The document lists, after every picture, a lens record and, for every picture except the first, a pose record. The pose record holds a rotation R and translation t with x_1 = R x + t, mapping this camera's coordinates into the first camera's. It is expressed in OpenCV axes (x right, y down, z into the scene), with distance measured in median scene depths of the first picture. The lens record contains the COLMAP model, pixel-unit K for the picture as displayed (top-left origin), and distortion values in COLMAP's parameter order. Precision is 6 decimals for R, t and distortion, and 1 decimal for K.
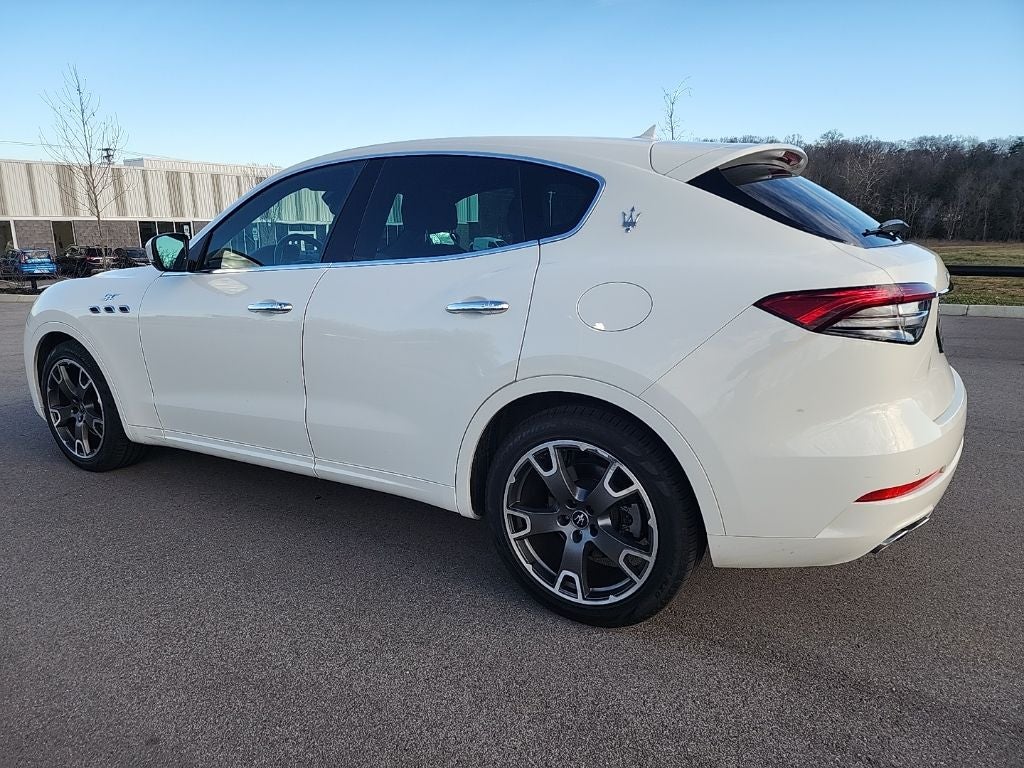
lens RADIAL K [[683.6, 0, 499.5], [0, 683.6, 387.2], [0, 0, 1]] dist [0.103086, -0.062267]
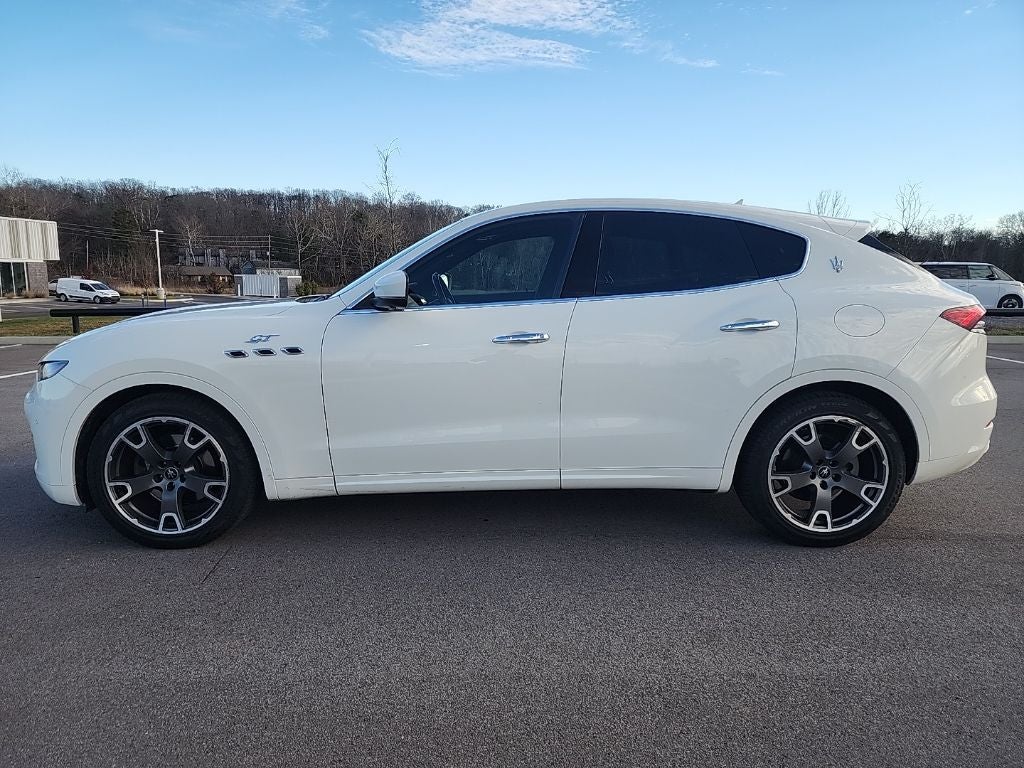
lens RADIAL K [[696.2, 0, 506.5], [0, 696.2, 382.0], [0, 0, 1]] dist [0.081879, -0.067806]
pose [[0.840101, -0.067201, 0.538252, -1.196622], [0.106571, 0.993404, -0.042310, -0.001231], [-0.531859, 0.092907, 0.841721, 0.105384]]
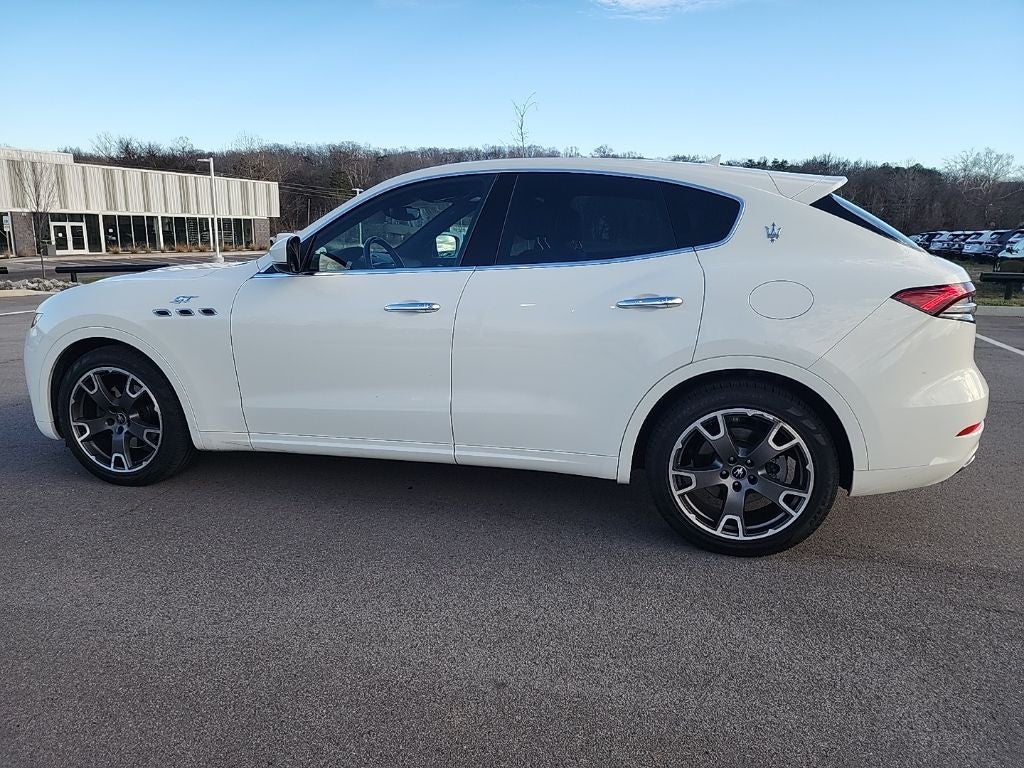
lens RADIAL K [[696.2, 0, 506.5], [0, 696.2, 382.0], [0, 0, 1]] dist [0.081879, -0.067806]
pose [[0.954623, -0.044360, 0.294495, -0.645287], [0.046986, 0.998894, -0.001845, 0.011699], [-0.294087, 0.015599, 0.955651, -0.090572]]
